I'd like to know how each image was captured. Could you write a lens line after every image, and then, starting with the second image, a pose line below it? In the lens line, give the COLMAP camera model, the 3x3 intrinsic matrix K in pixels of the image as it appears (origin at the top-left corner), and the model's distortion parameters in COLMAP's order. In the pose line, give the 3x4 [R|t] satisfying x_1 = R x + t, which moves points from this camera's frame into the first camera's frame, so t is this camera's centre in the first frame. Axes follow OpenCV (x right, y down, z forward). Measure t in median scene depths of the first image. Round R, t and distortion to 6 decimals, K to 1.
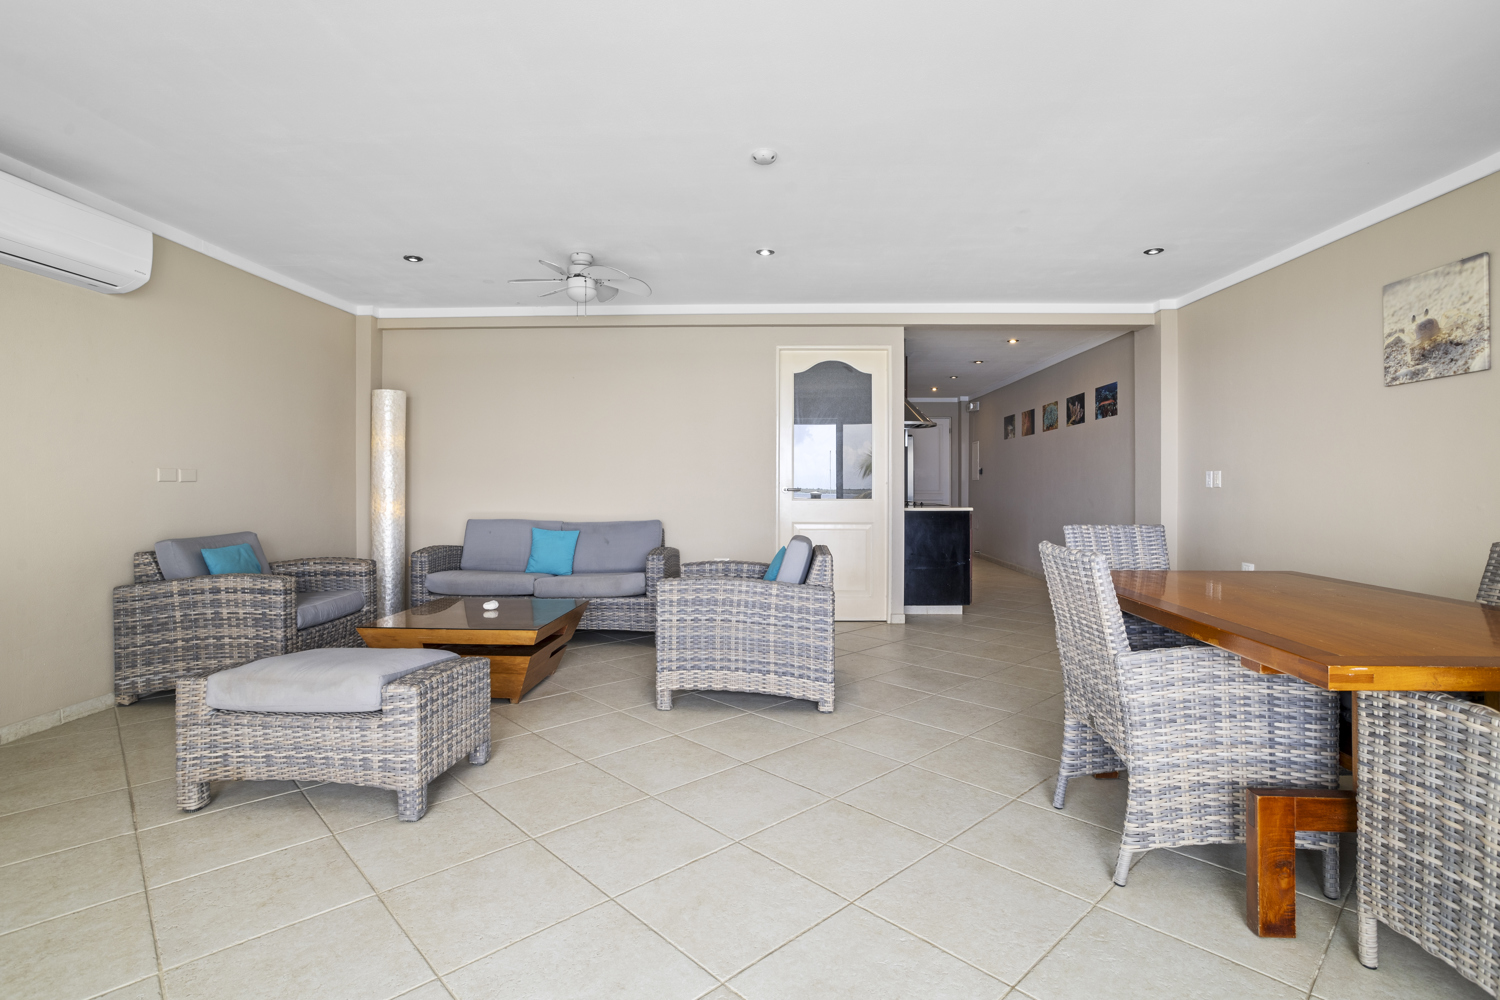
lens RADIAL K [[714.0, 0, 752.7], [0, 714.0, 495.5], [0, 0, 1]] dist [-0.059868, 0.046227]
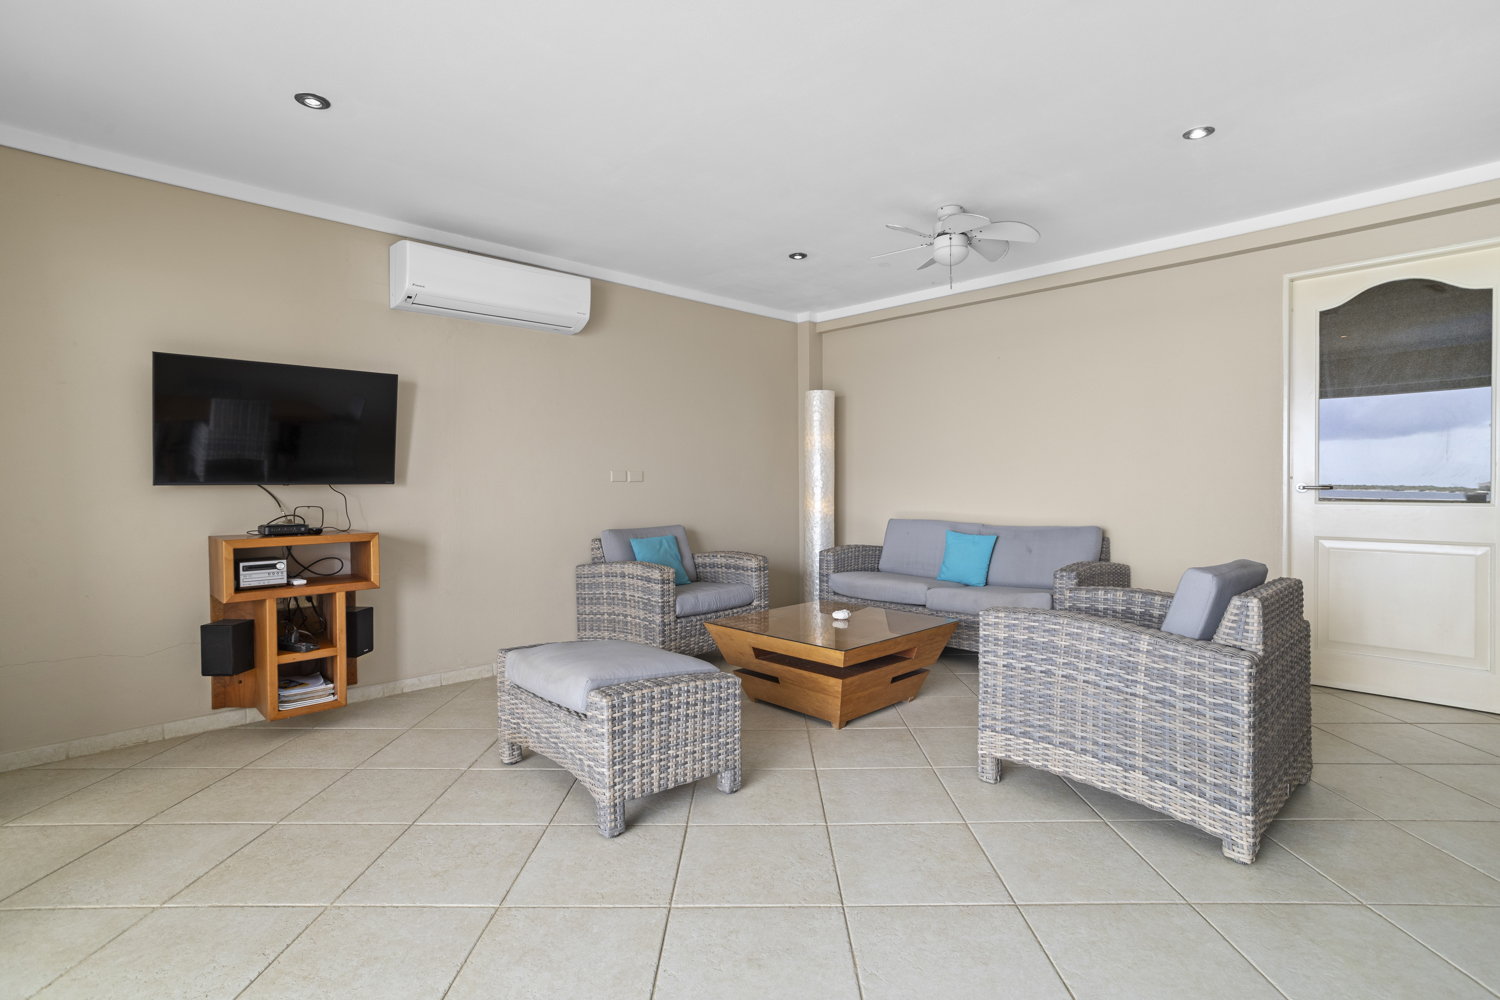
lens RADIAL K [[714.0, 0, 752.7], [0, 714.0, 495.5], [0, 0, 1]] dist [-0.059868, 0.046227]
pose [[0.727889, 0.006651, -0.685663, 0.206099], [-0.003624, 0.999976, 0.005854, -0.004695], [0.685685, -0.001776, 0.727896, 0.287489]]
